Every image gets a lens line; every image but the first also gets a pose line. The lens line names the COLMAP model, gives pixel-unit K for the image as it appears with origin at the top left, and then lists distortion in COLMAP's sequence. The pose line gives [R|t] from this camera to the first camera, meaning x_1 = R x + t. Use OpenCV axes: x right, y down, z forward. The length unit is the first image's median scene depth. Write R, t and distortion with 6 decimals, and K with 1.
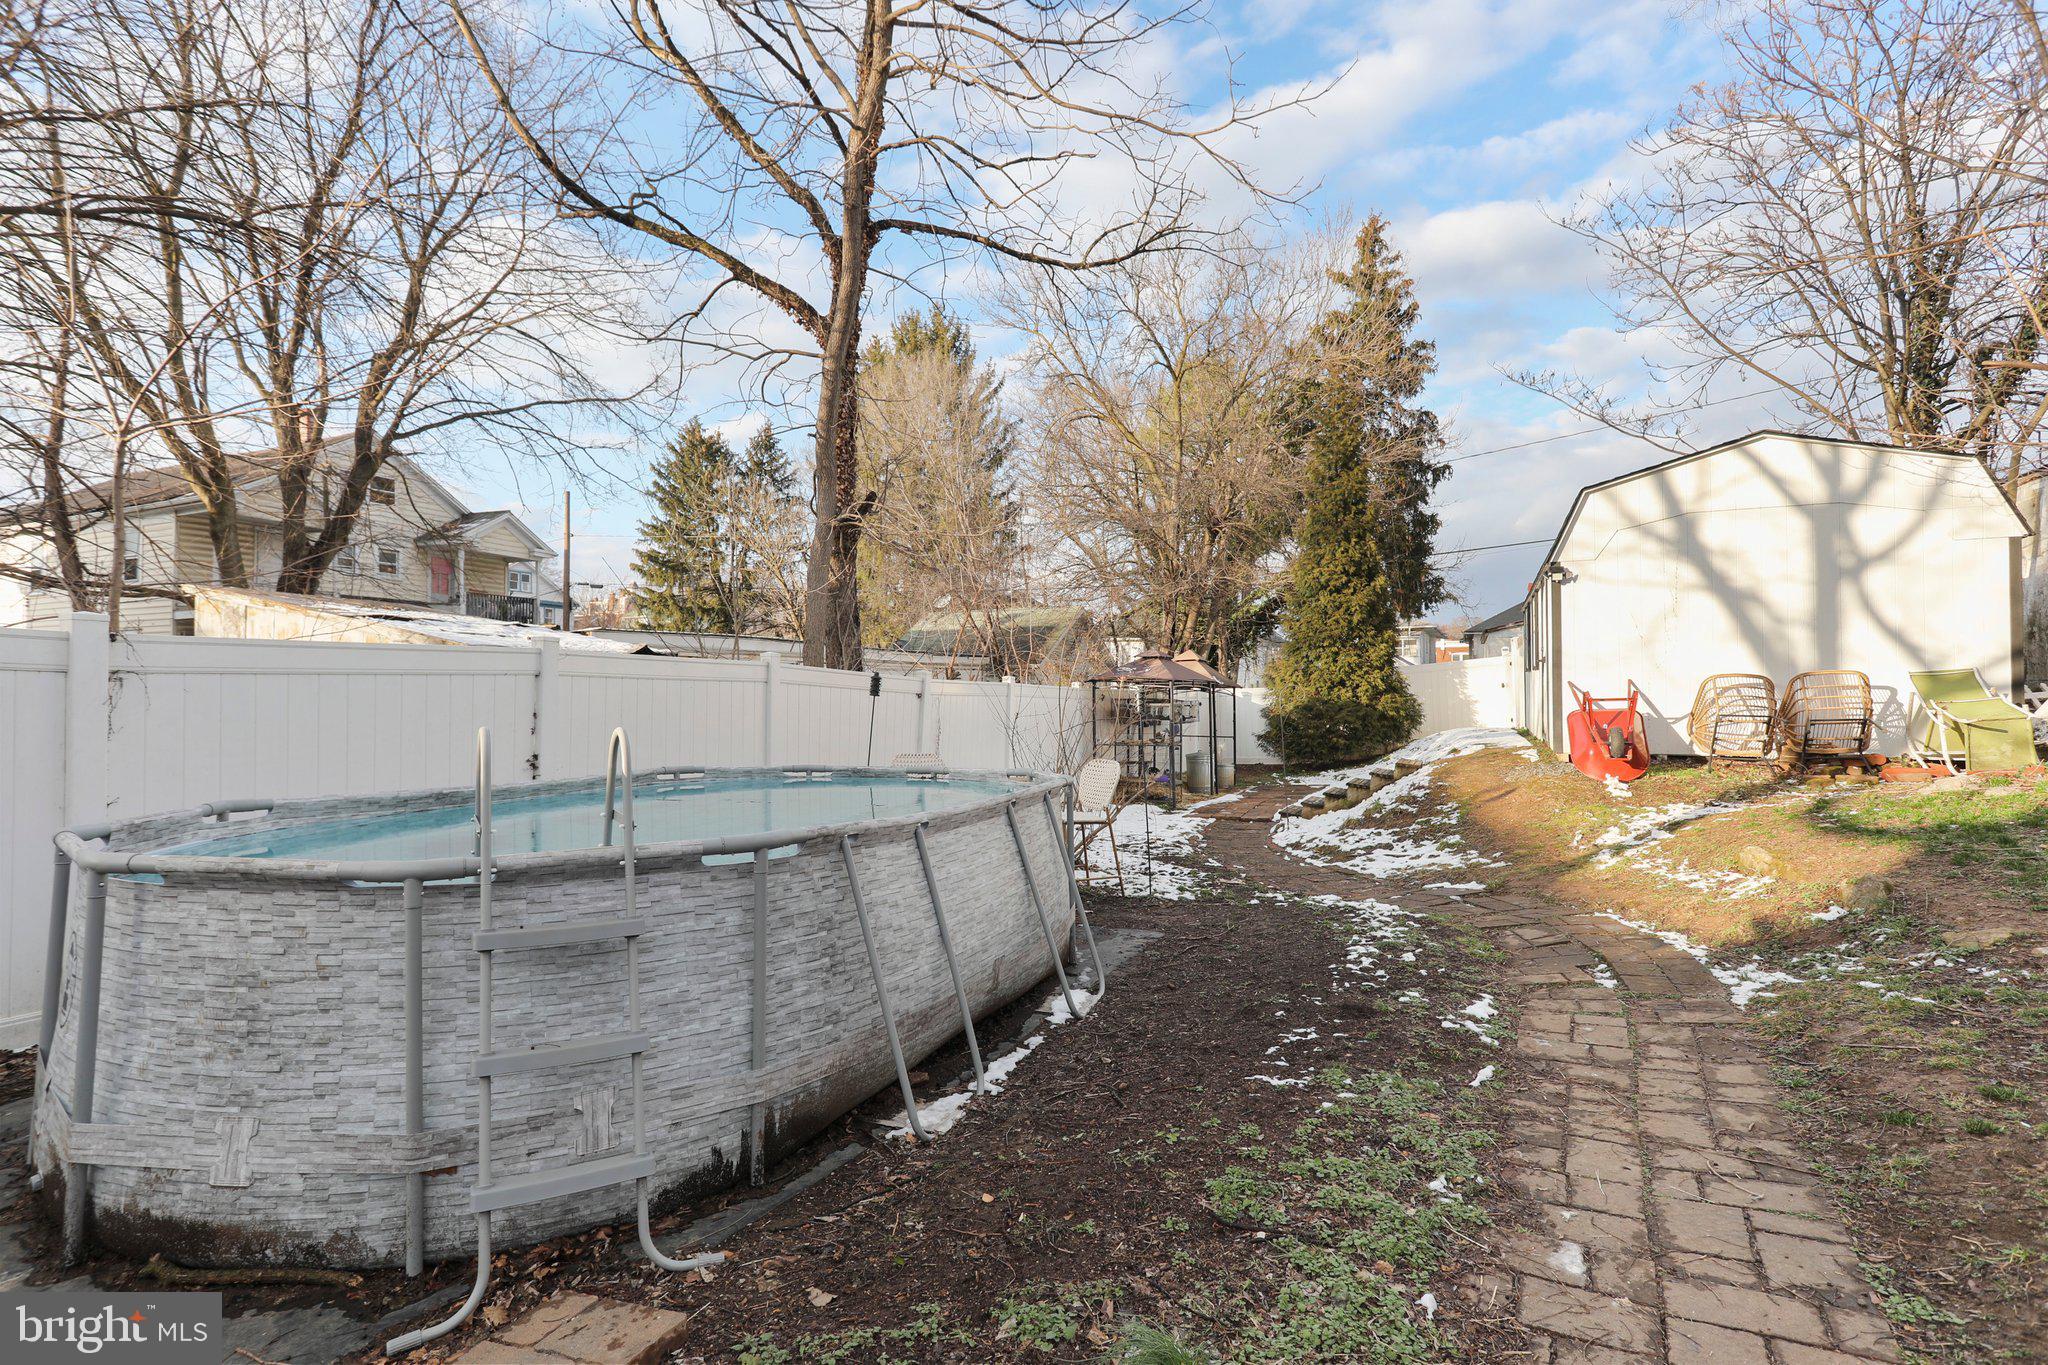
lens RADIAL K [[976.4, 0, 1024.0], [0, 976.4, 682.5], [0, 0, 1]] dist [-0.053434, 0.041246]
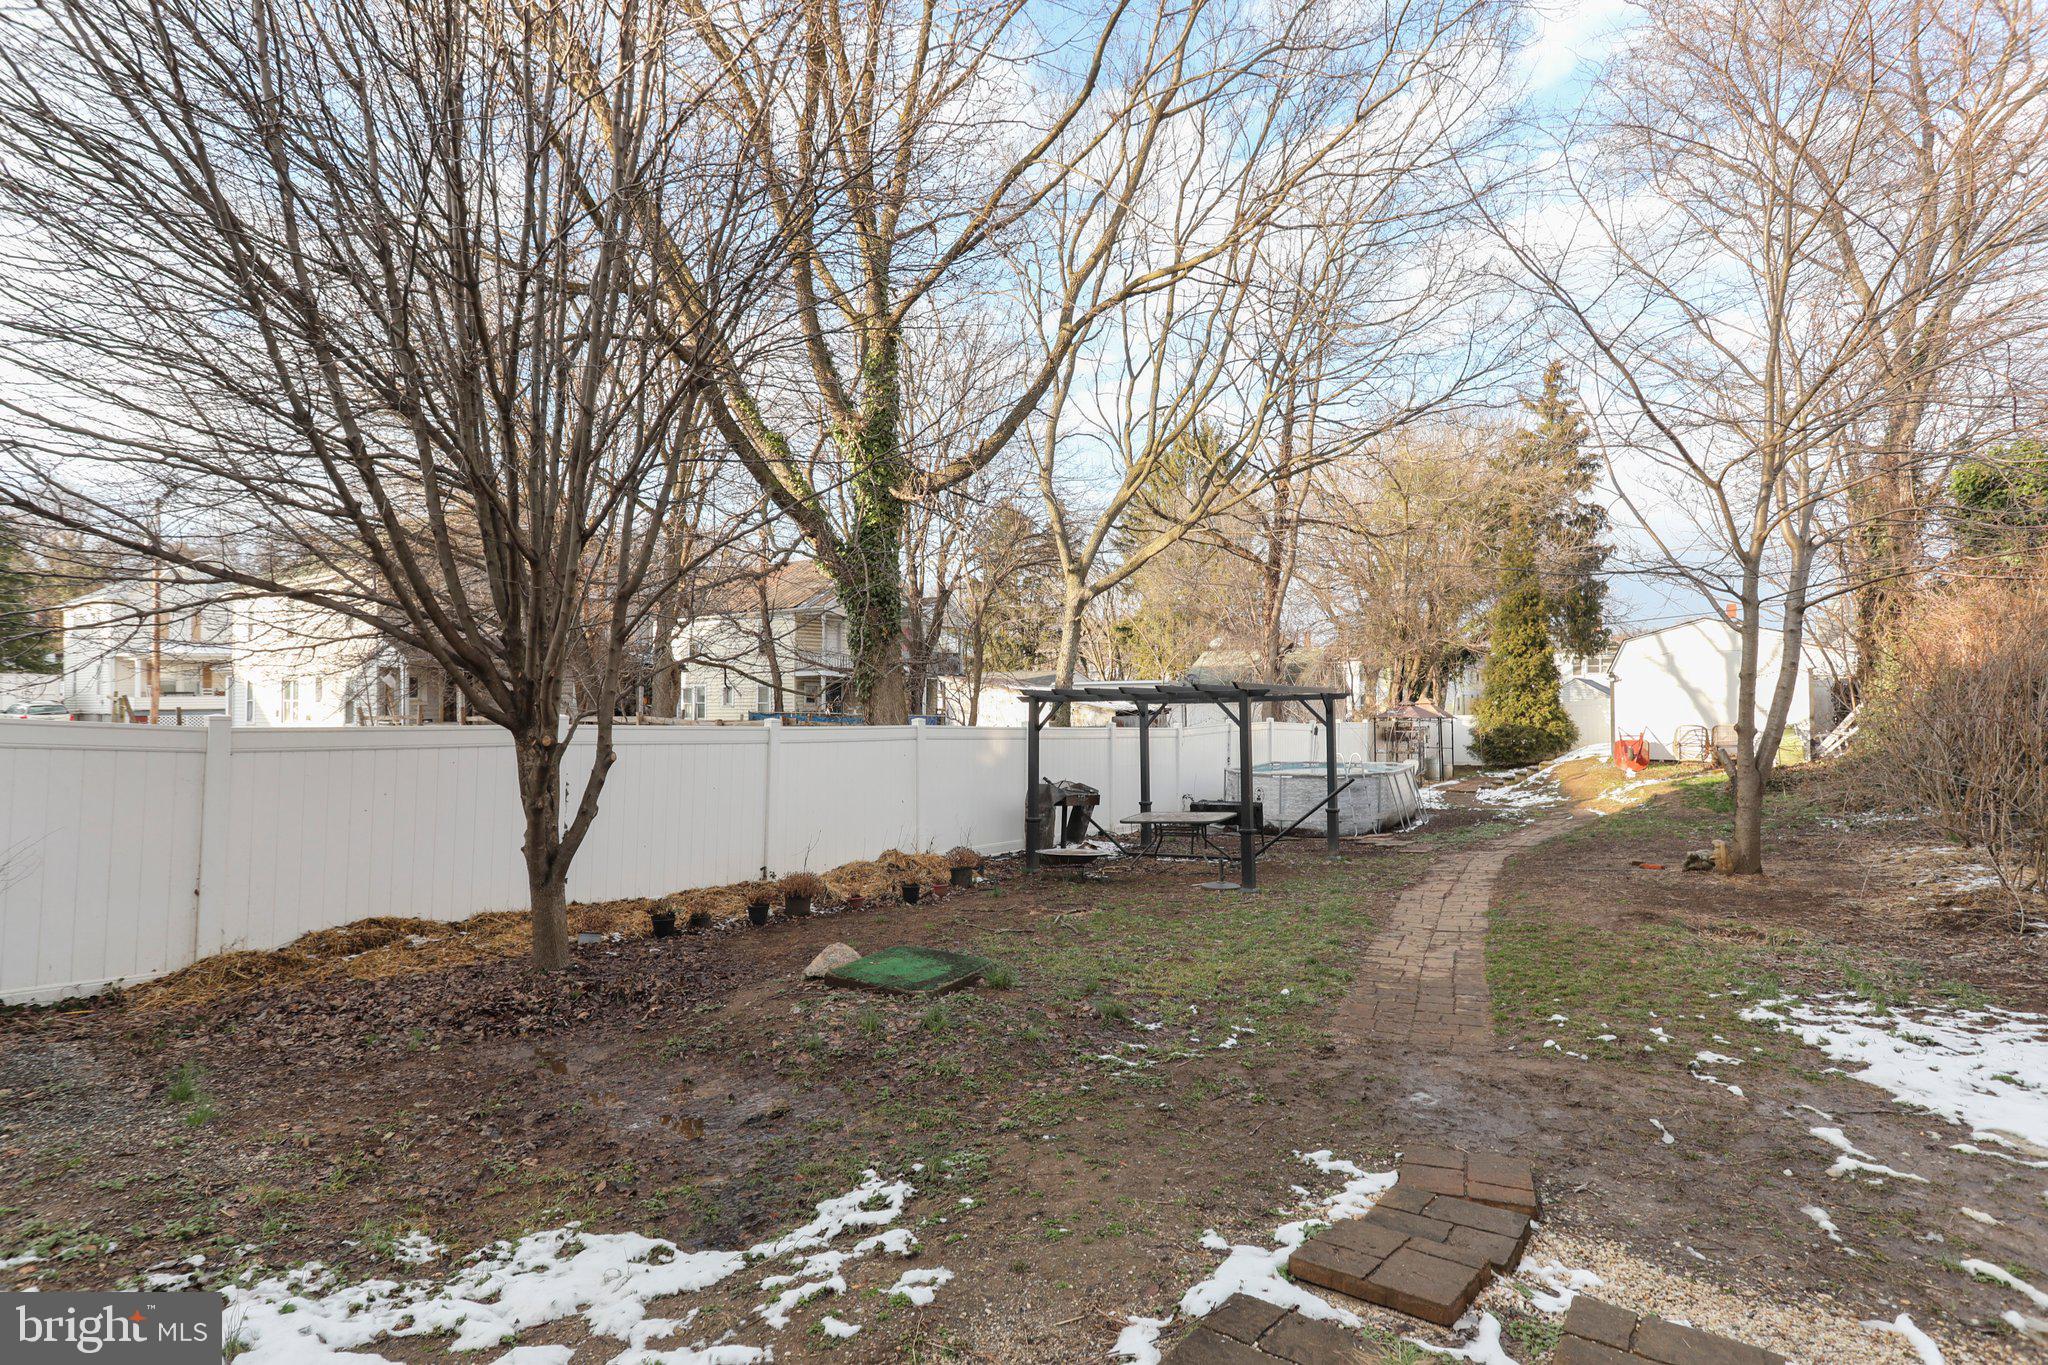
lens RADIAL K [[976.4, 0, 1024.0], [0, 976.4, 682.5], [0, 0, 1]] dist [-0.053434, 0.041246]
pose [[0.982150, -0.005845, -0.188008, -0.179758], [0.005260, 0.999980, -0.003611, -0.050615], [0.188026, 0.002558, 0.982161, -0.714616]]
